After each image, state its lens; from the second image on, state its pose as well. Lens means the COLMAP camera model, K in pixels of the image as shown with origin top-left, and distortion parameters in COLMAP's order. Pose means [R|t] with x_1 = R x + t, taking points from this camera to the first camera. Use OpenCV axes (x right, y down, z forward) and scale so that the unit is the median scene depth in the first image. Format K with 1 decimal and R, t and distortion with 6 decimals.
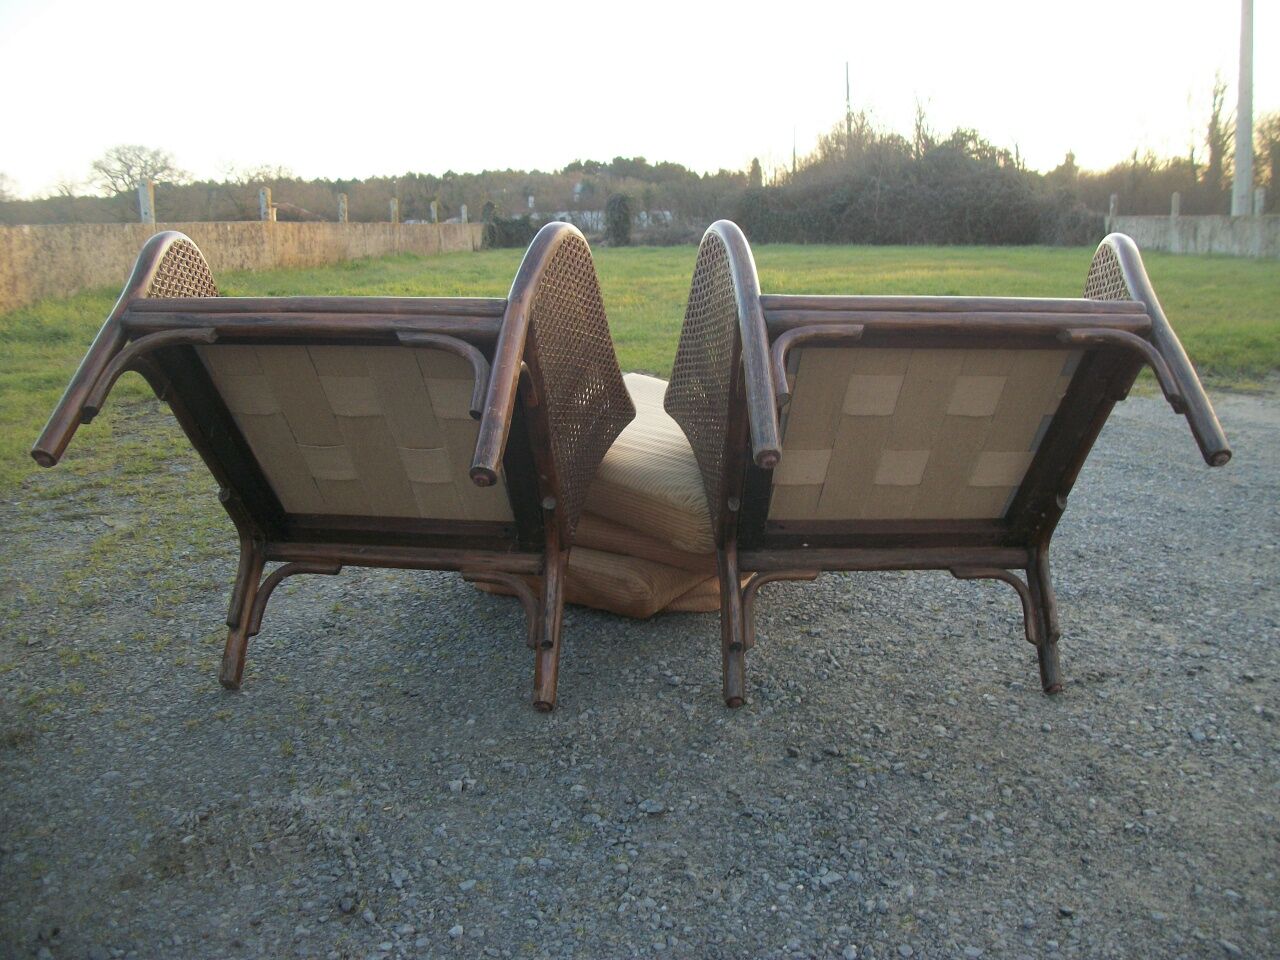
lens RADIAL K [[1202.5, 0, 638.8], [0, 1202.5, 477.1], [0, 0, 1]] dist [-0.093566, 0.000000]
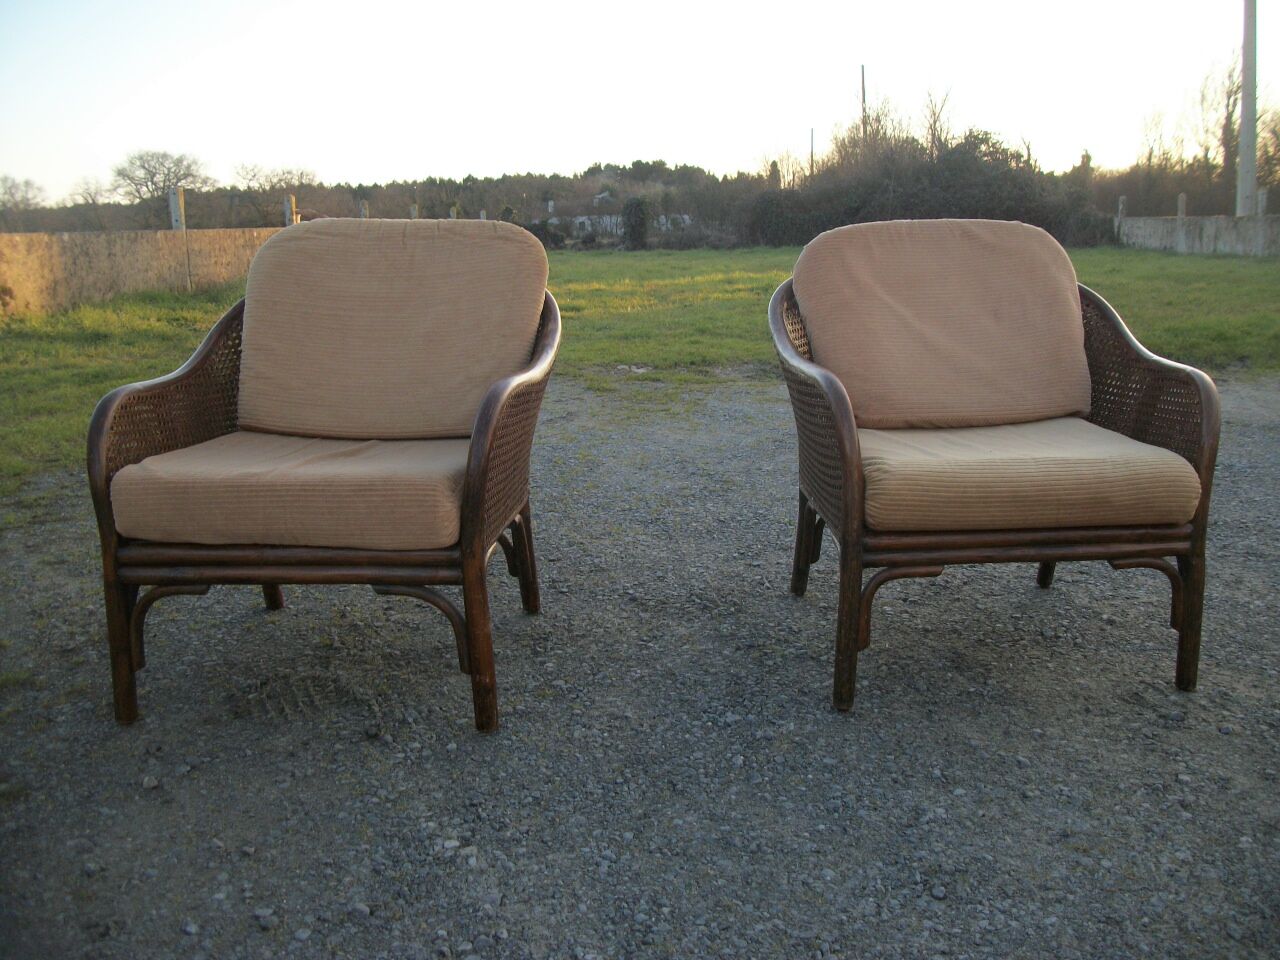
lens RADIAL K [[1202.5, 0, 642.1], [0, 1202.5, 485.3], [0, 0, 1]] dist [-0.093566, 0.000000]
pose [[0.999879, -0.003383, -0.015182, 0.058977], [0.003439, 0.999987, 0.003700, 0.051735], [0.015170, -0.003751, 0.999878, -0.252781]]
